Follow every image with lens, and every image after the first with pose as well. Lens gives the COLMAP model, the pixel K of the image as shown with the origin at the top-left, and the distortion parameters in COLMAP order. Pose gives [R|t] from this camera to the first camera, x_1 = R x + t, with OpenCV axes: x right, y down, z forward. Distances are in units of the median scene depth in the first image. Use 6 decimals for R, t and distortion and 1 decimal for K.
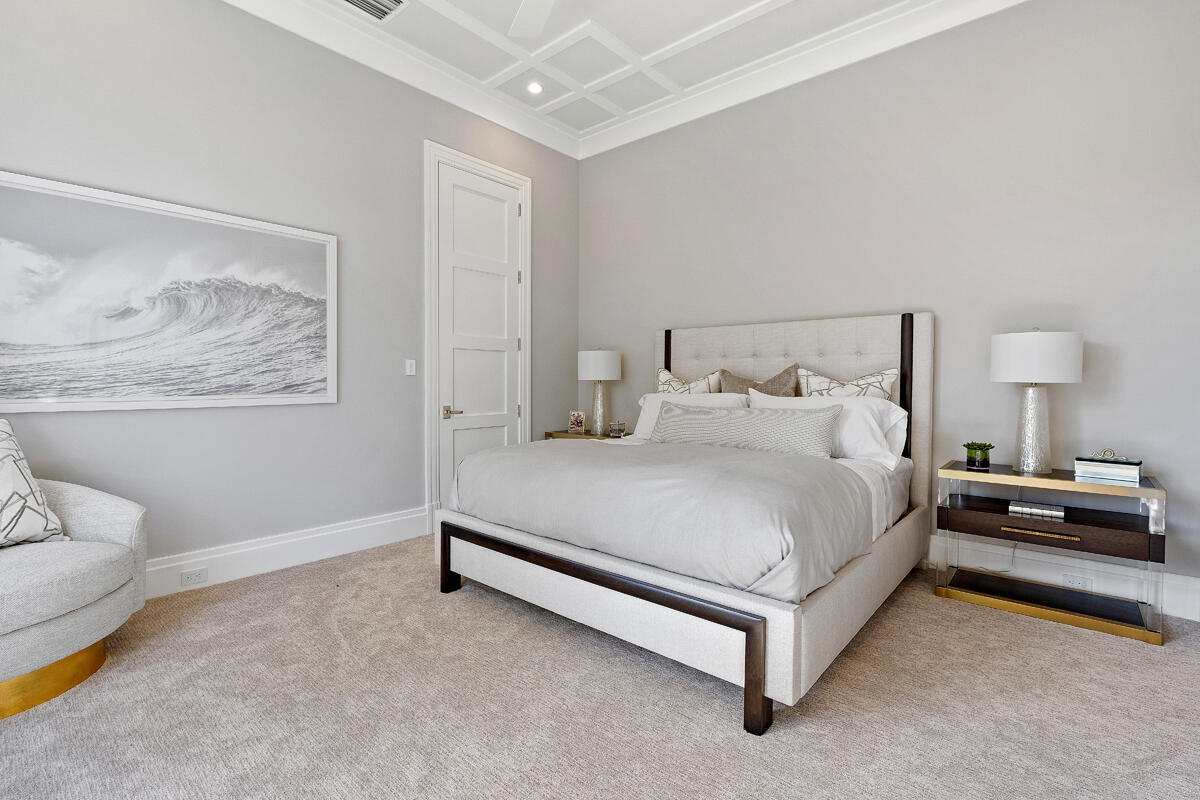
lens RADIAL K [[547.8, 0, 599.6], [0, 547.8, 395.4], [0, 0, 1]] dist [-0.000182, -0.000099]
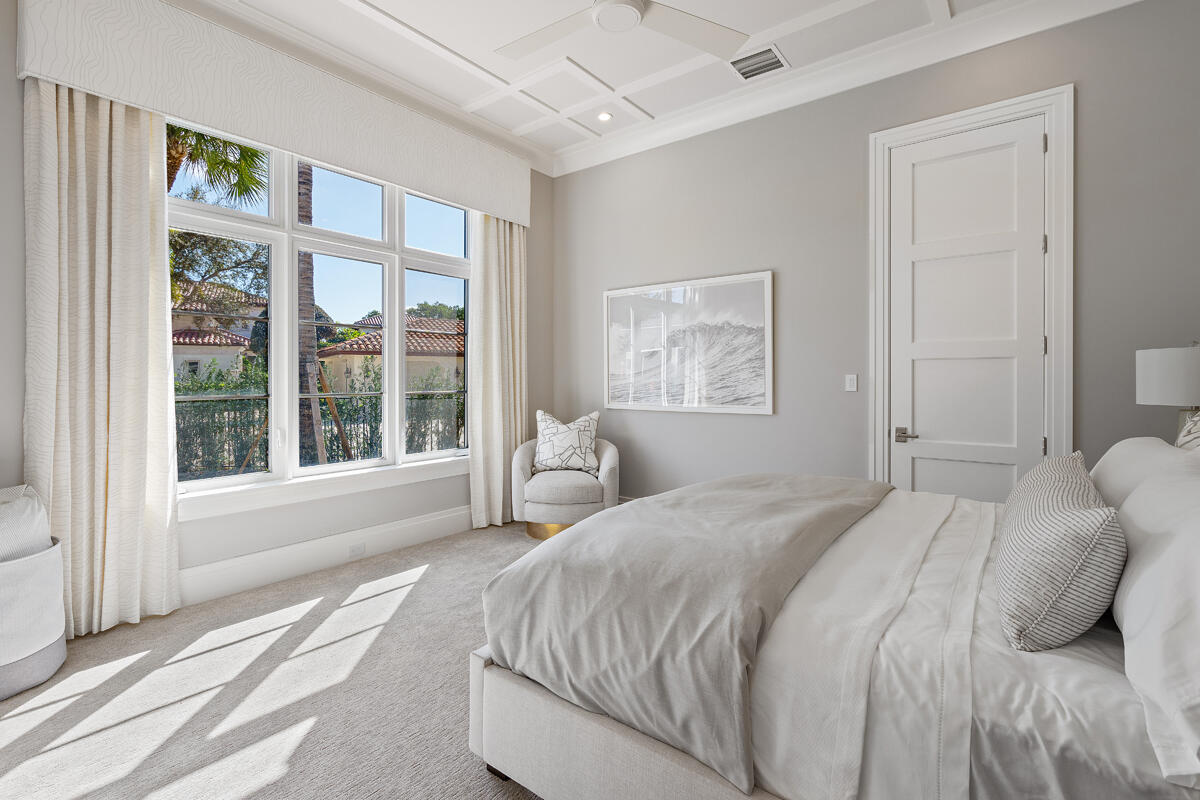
lens RADIAL K [[547.8, 0, 600.4], [0, 547.8, 388.9], [0, 0, 1]] dist [-0.000182, -0.000099]
pose [[0.061132, 0.007859, -0.998099, 0.659482], [-0.034005, 0.999405, 0.005787, -0.036175], [0.997550, 0.033587, 0.061363, 0.586716]]
